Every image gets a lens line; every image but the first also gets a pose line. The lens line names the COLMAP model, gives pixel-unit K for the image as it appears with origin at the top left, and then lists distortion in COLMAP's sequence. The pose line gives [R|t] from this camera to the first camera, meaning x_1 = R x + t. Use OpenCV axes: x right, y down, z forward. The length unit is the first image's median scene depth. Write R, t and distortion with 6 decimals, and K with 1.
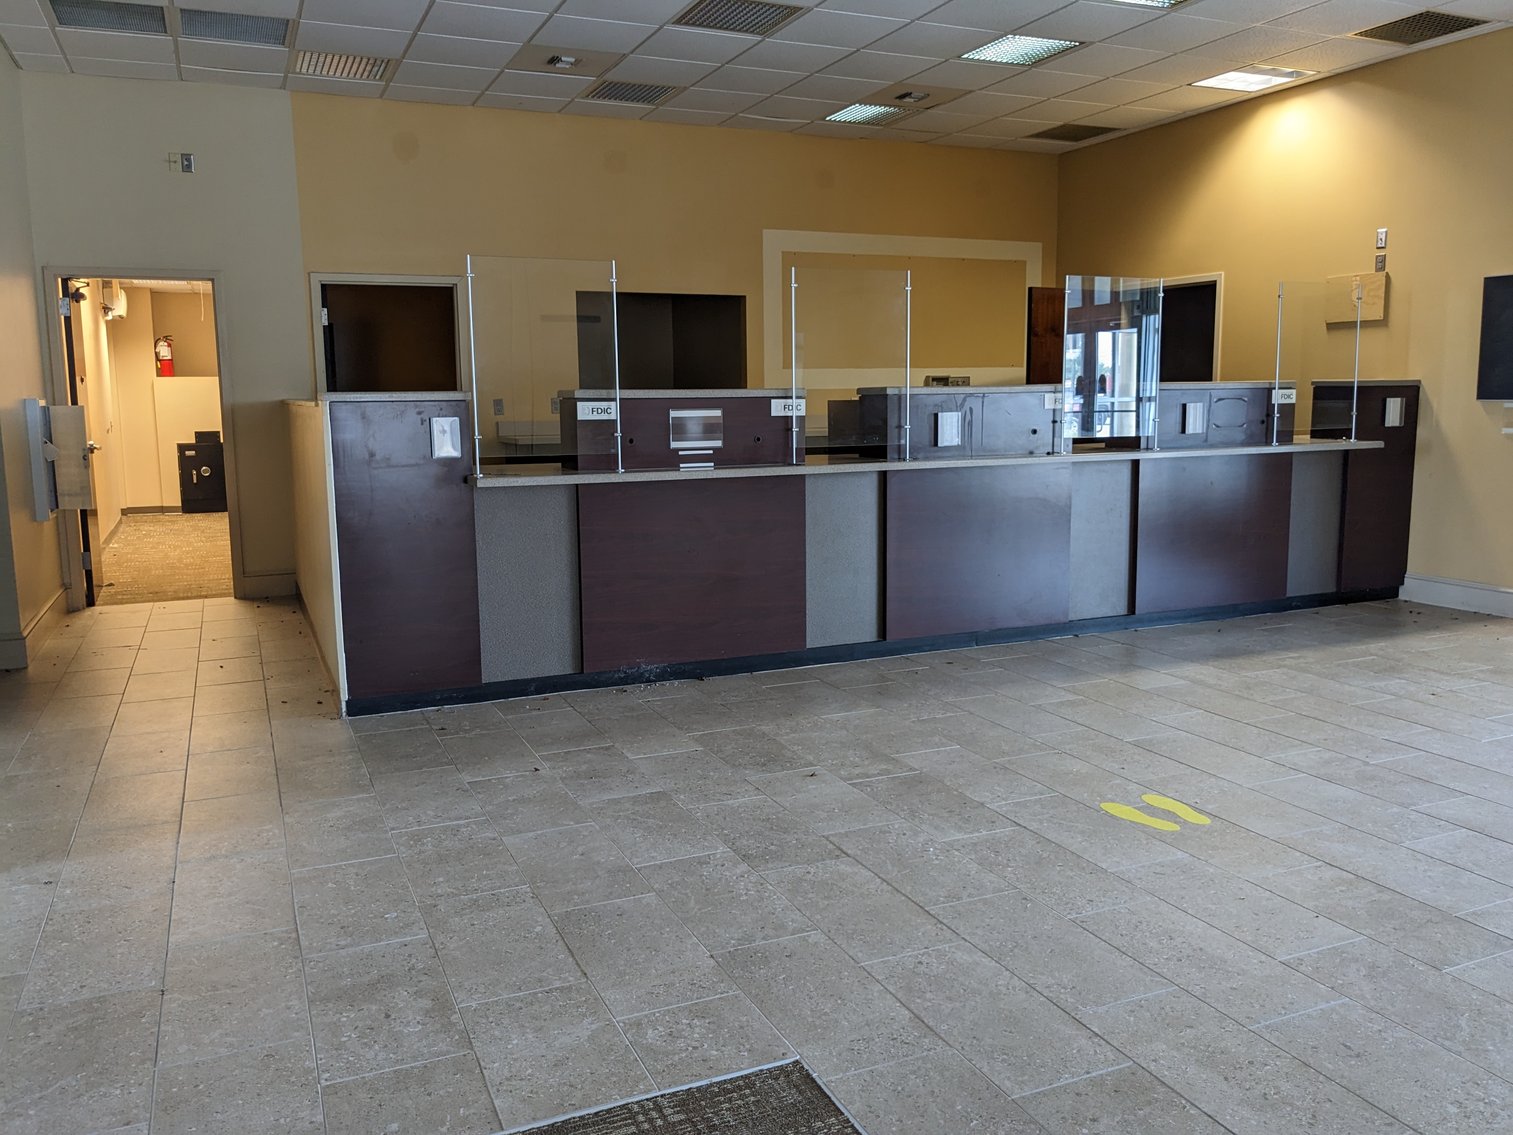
lens RADIAL K [[1206.9, 0, 761.4], [0, 1206.9, 566.1], [0, 0, 1]] dist [0.089611, -0.185643]
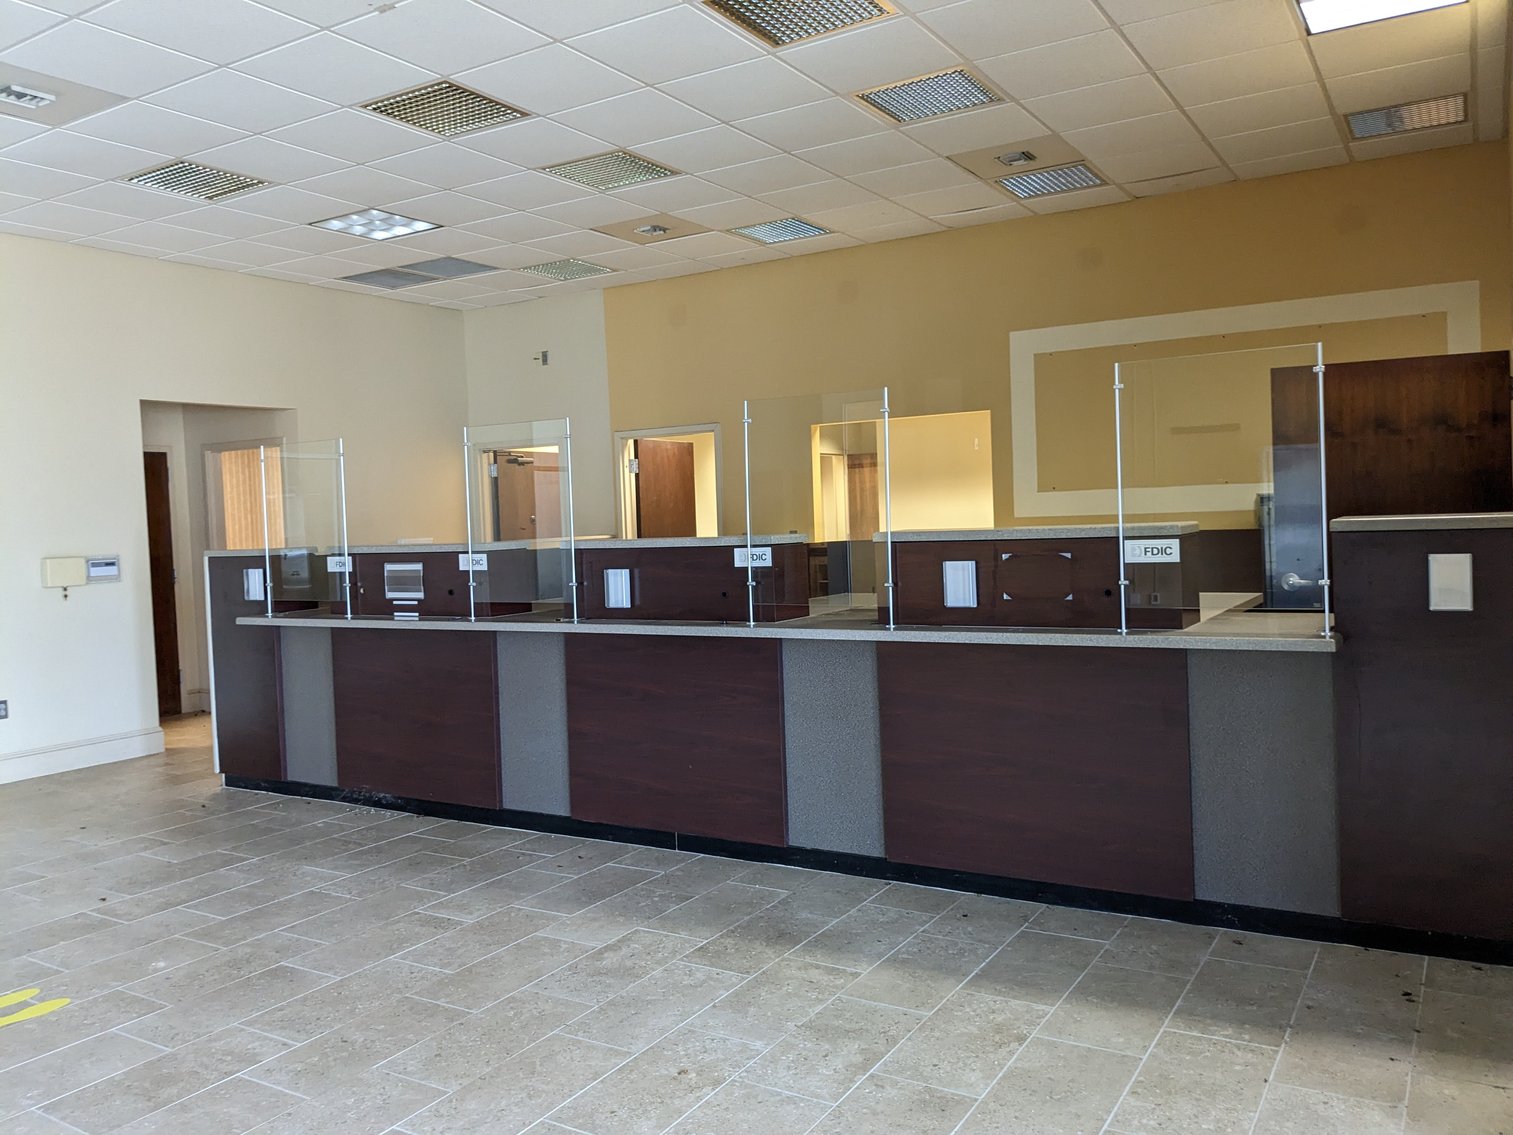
lens RADIAL K [[1206.9, 0, 761.4], [0, 1206.9, 566.1], [0, 0, 1]] dist [0.089611, -0.185643]
pose [[0.559738, 0.026528, -0.828245, 1.014459], [-0.087663, 0.995775, -0.027350, -0.123952], [0.824020, 0.087915, 0.559699, 0.645951]]
